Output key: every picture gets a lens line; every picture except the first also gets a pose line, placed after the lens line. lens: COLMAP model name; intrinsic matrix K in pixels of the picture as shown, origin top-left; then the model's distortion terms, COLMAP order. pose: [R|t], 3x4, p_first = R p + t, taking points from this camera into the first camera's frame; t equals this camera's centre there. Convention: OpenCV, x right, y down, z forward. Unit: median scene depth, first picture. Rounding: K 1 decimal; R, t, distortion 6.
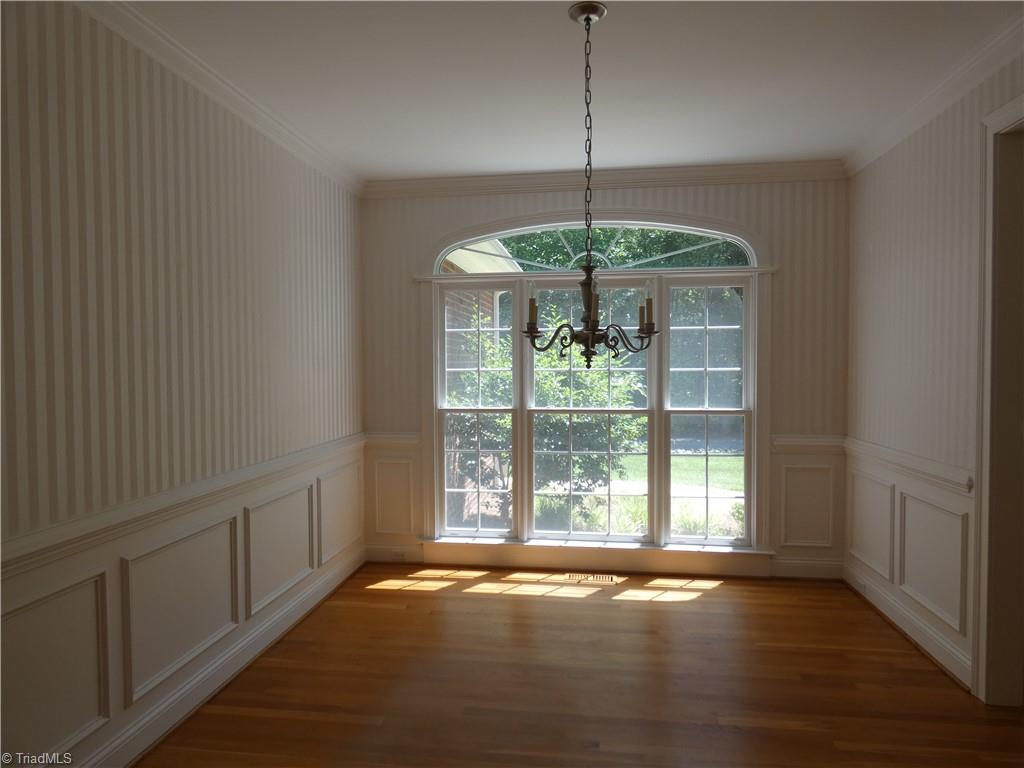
lens RADIAL K [[636.6, 0, 494.3], [0, 636.6, 387.4], [0, 0, 1]] dist [-0.027010, -0.001026]
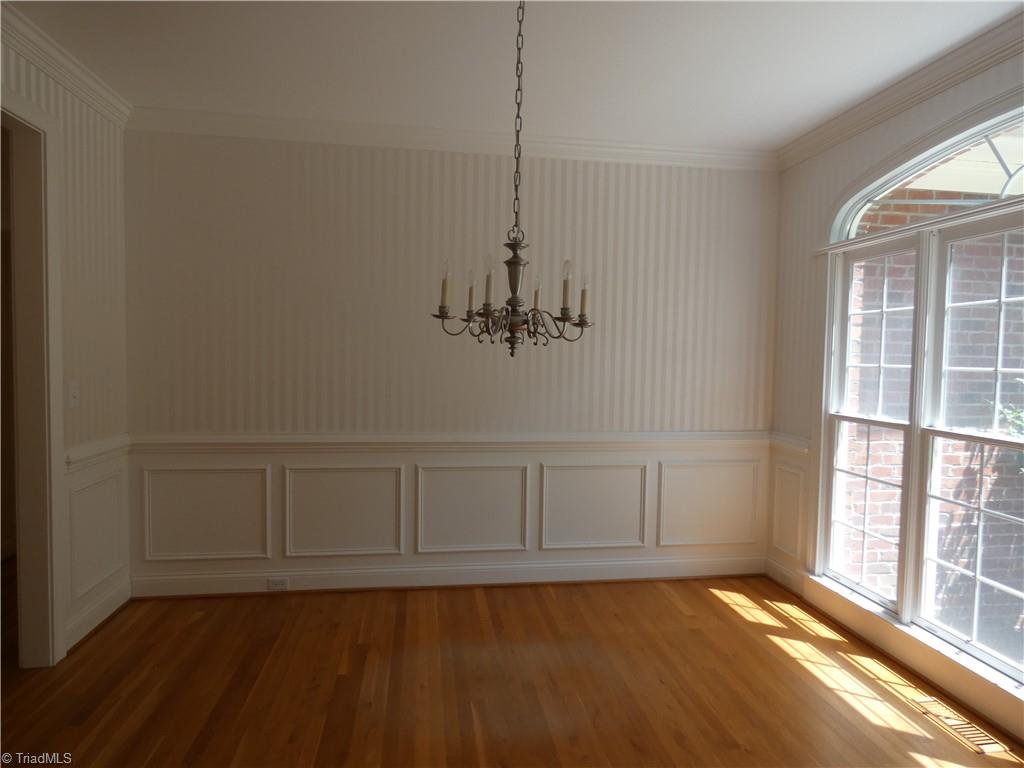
lens RADIAL K [[611.3, 0, 513.9], [0, 611.3, 382.6], [0, 0, 1]] dist [0.000238, -0.000732]
pose [[0.300644, 0.055706, -0.952108, 0.571541], [-0.053407, 0.997710, 0.041510, -0.016932], [0.952240, 0.038369, 0.302931, 0.434499]]
